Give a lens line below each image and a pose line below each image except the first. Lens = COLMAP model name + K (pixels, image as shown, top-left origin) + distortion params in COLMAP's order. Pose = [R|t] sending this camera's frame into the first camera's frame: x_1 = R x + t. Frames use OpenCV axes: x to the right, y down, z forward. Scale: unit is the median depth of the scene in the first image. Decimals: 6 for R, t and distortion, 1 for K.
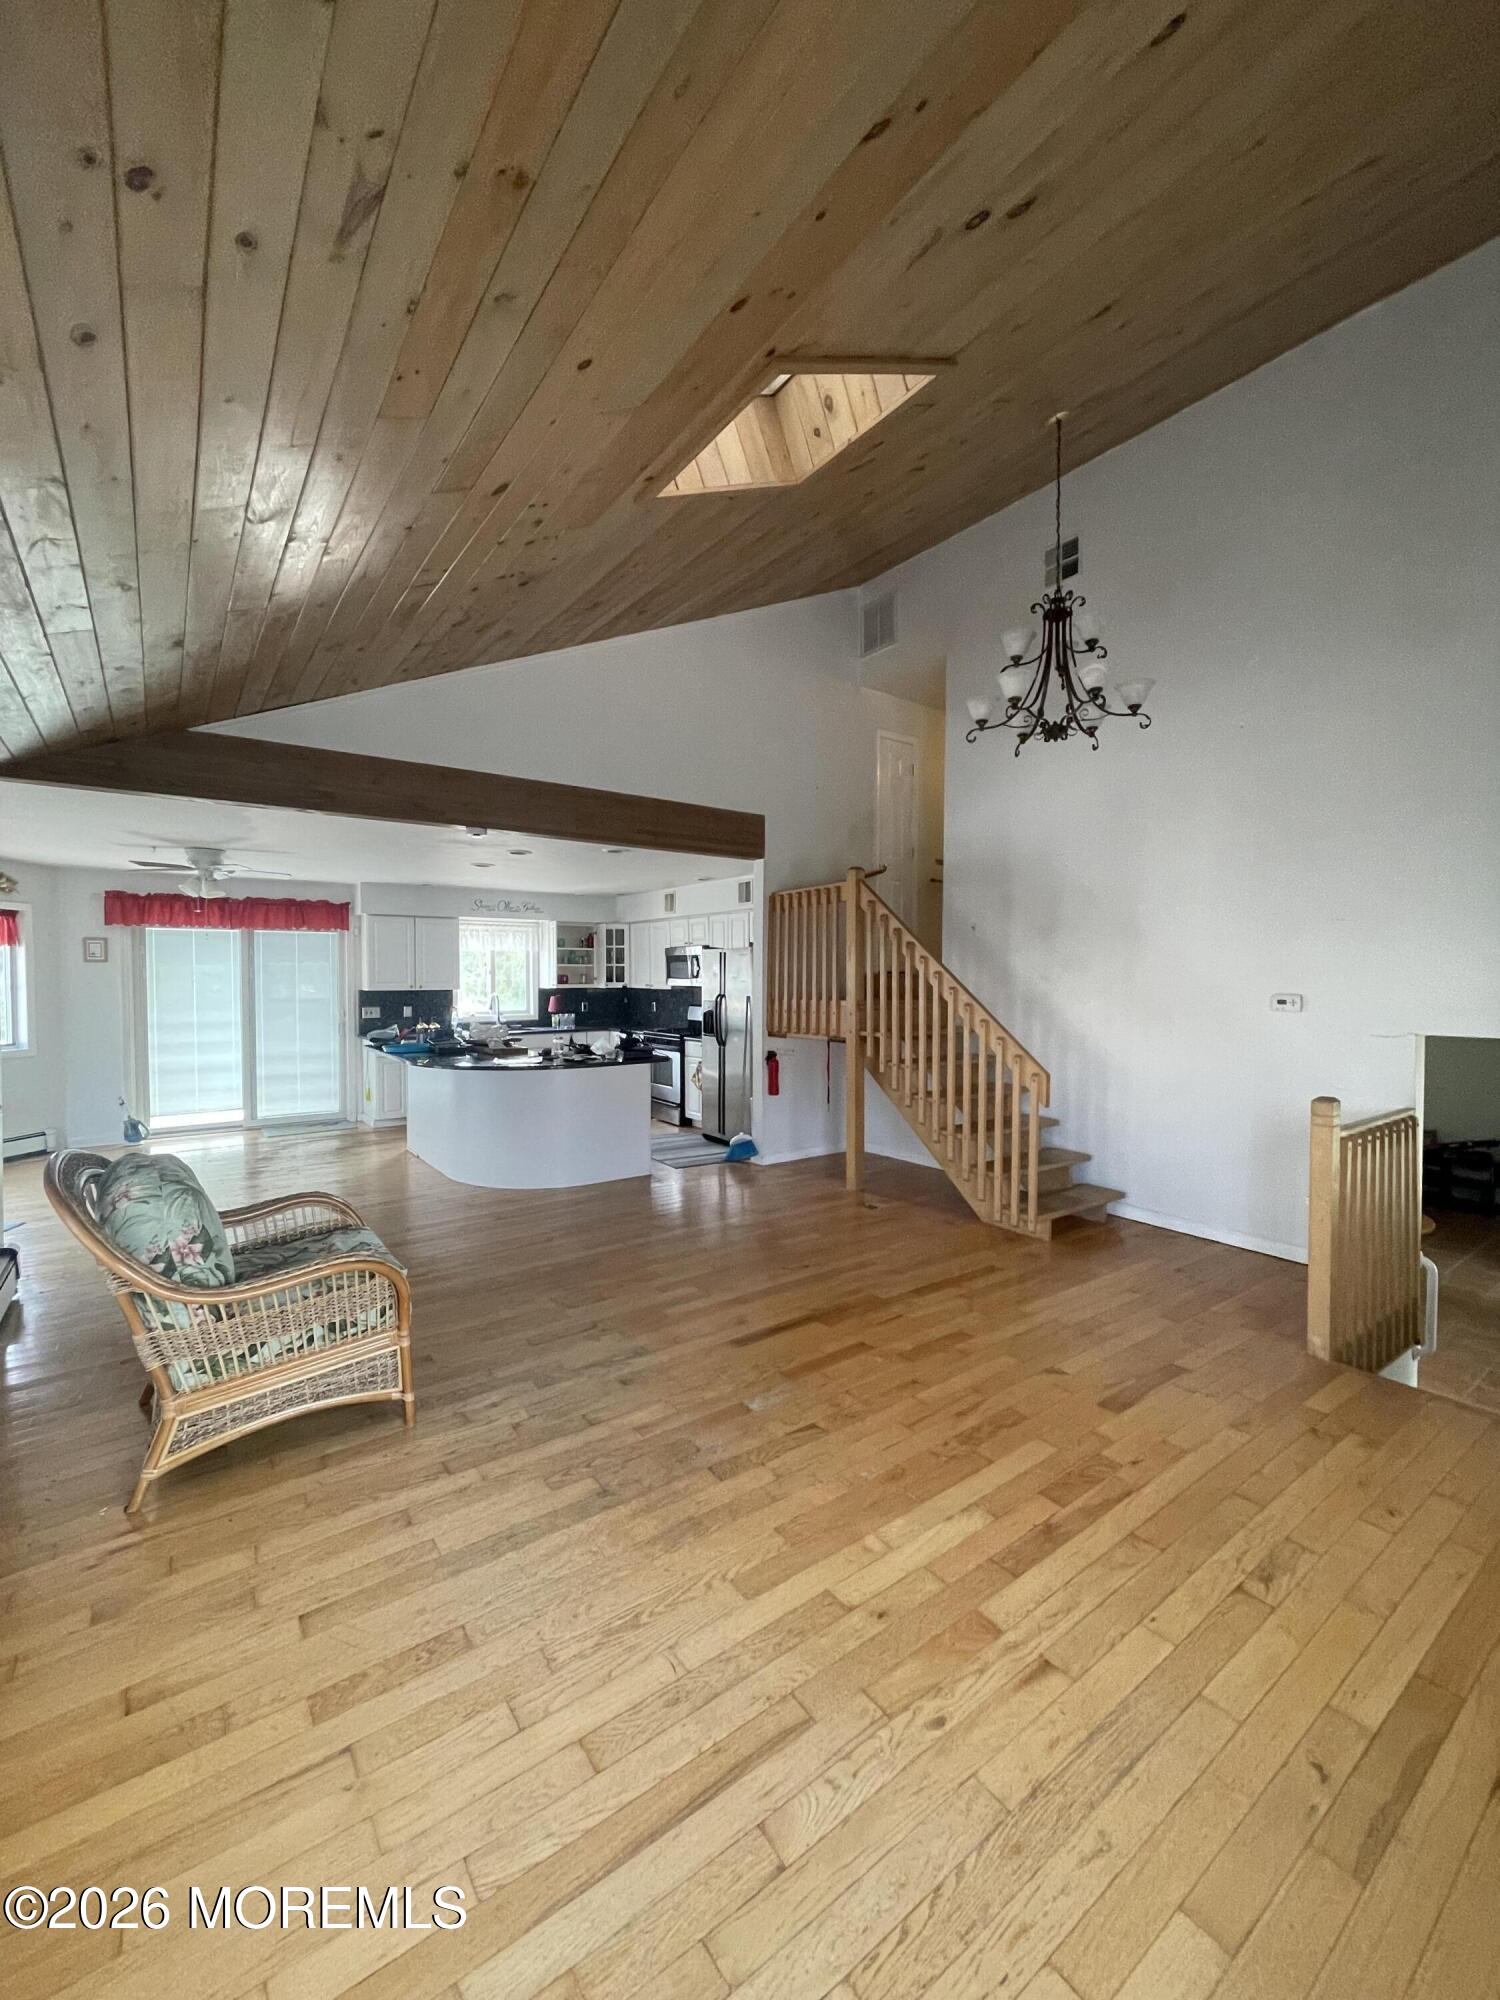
lens RADIAL K [[806.1, 0, 743.2], [0, 806.1, 1000.1], [0, 0, 1]] dist [0.002799, 0.000155]
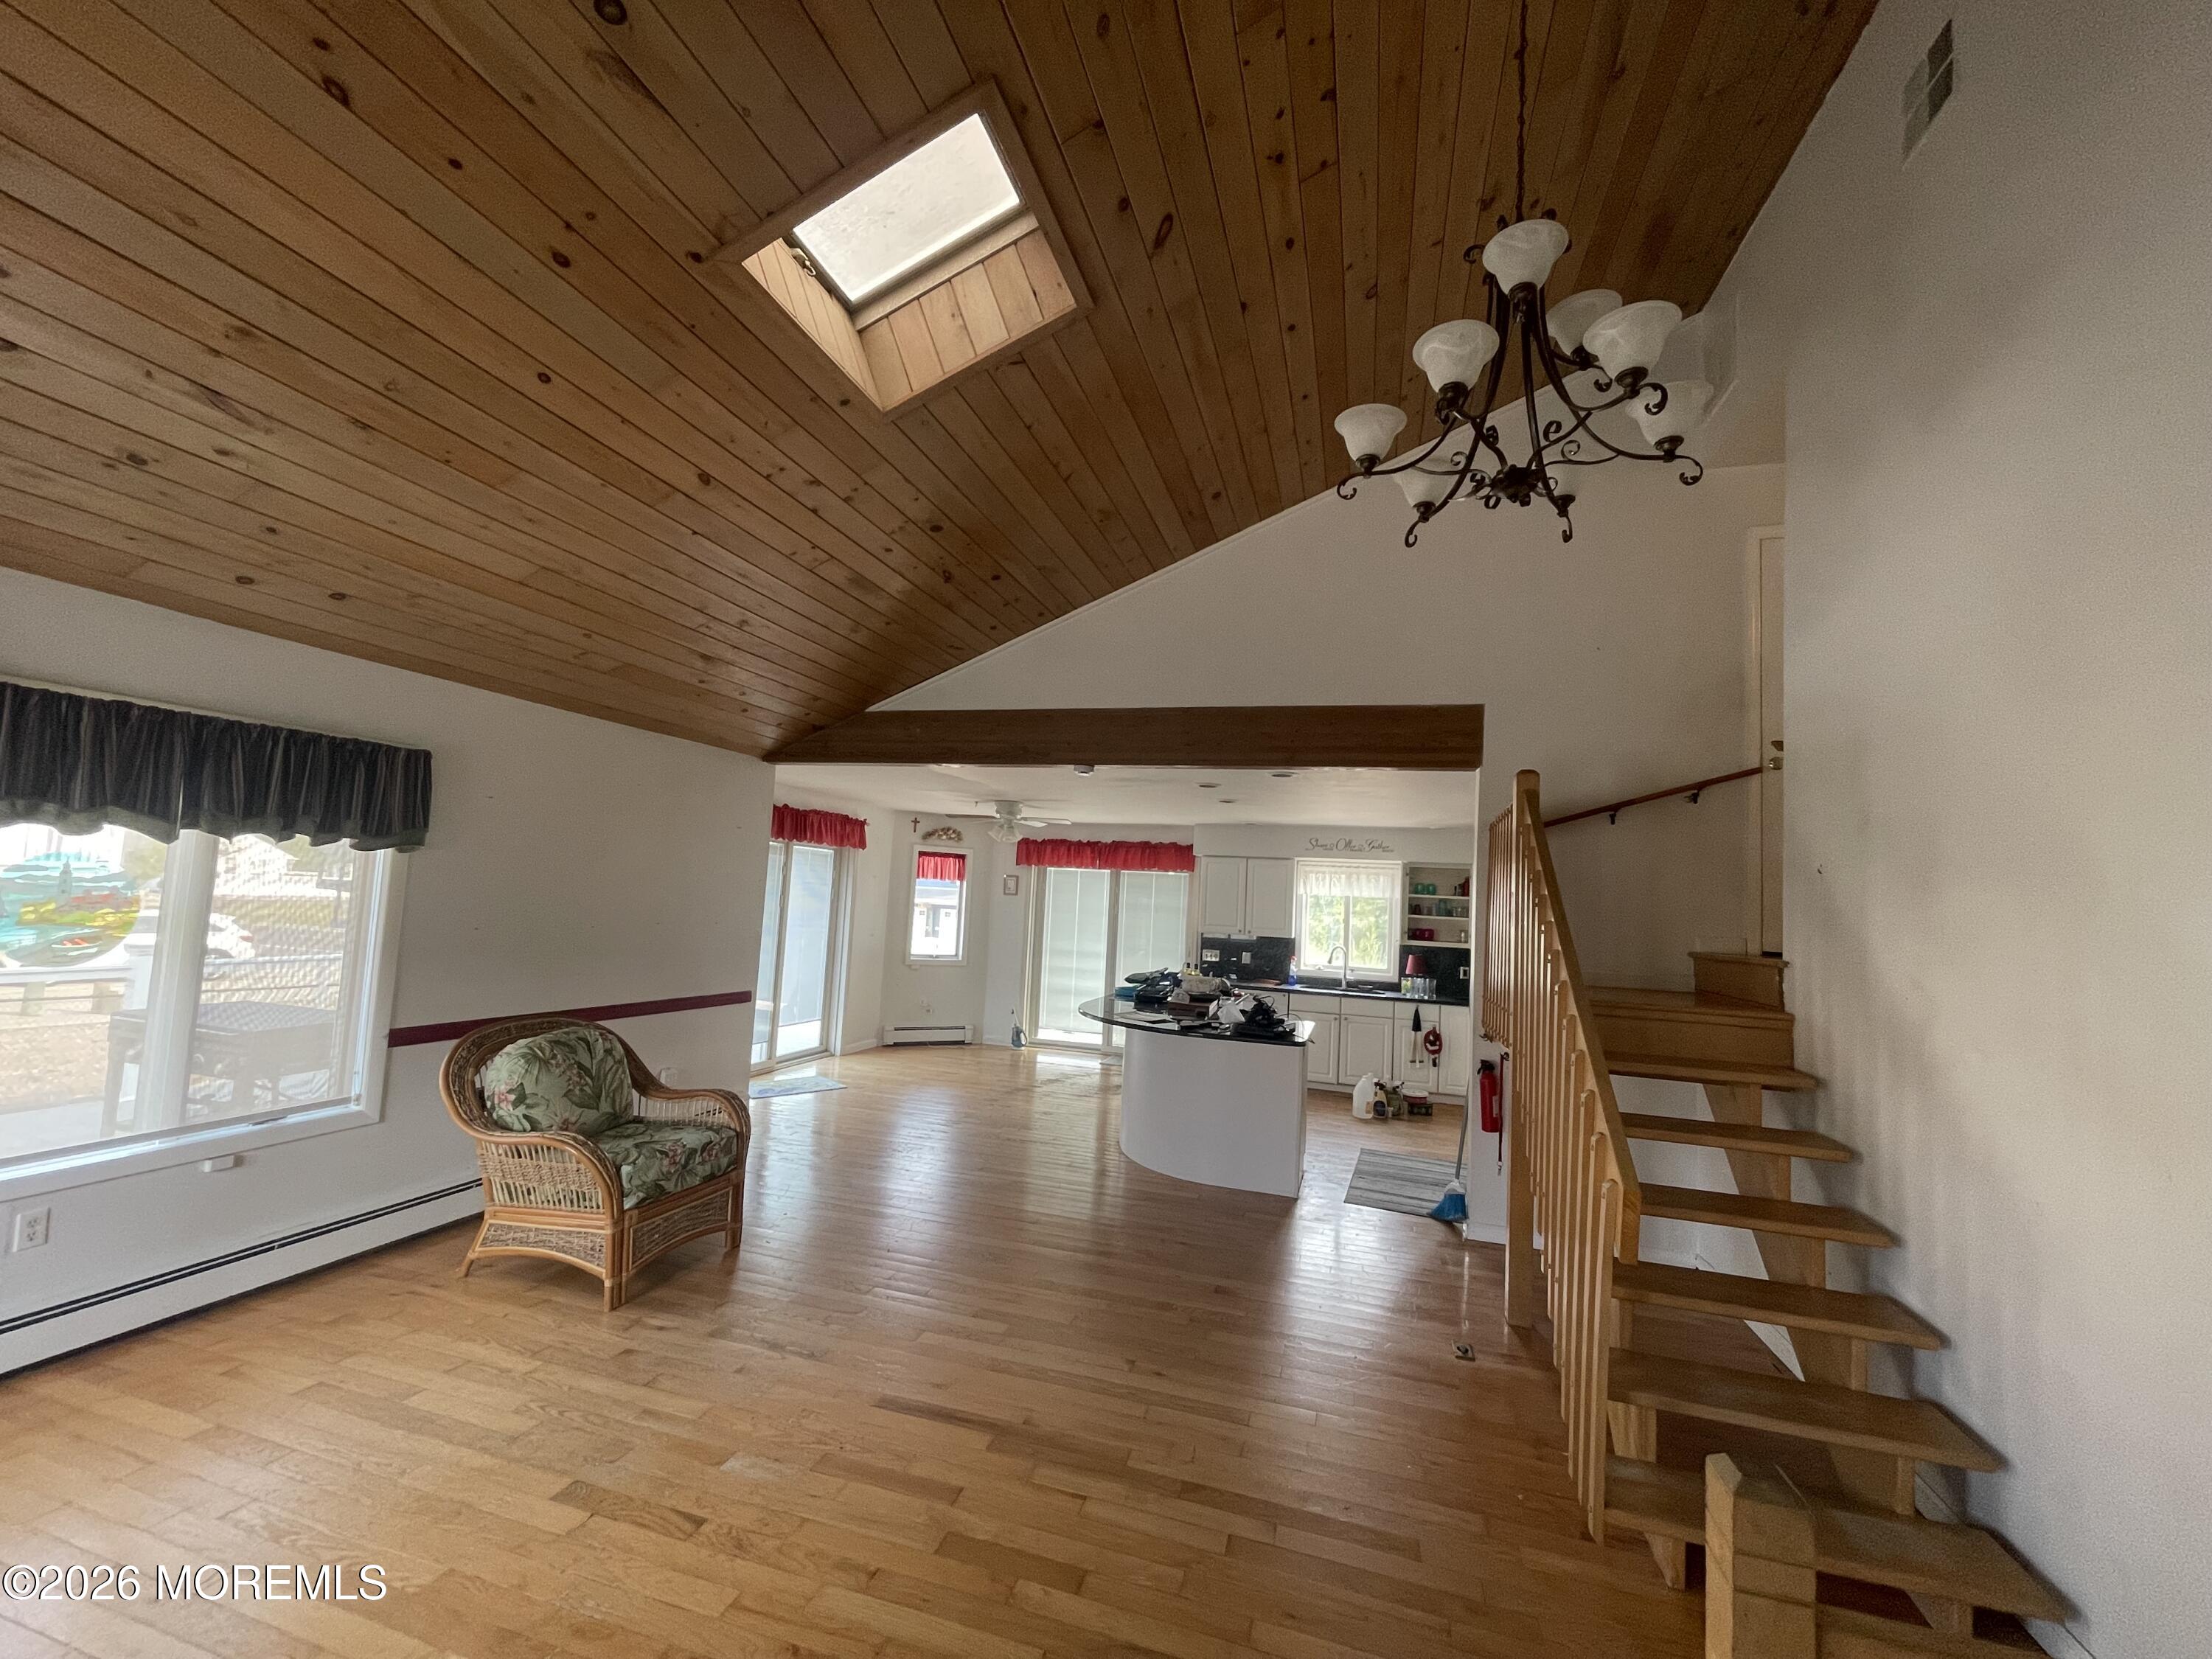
lens RADIAL K [[891.6, 0, 1106.2], [0, 891.6, 839.4], [0, 0, 1]] dist [0.002799, 0.000155]
pose [[0.612620, -0.021844, -0.790075, 0.424243], [-0.077233, 0.993180, -0.087345, -0.026917], [0.786595, 0.114529, 0.606755, 0.306614]]
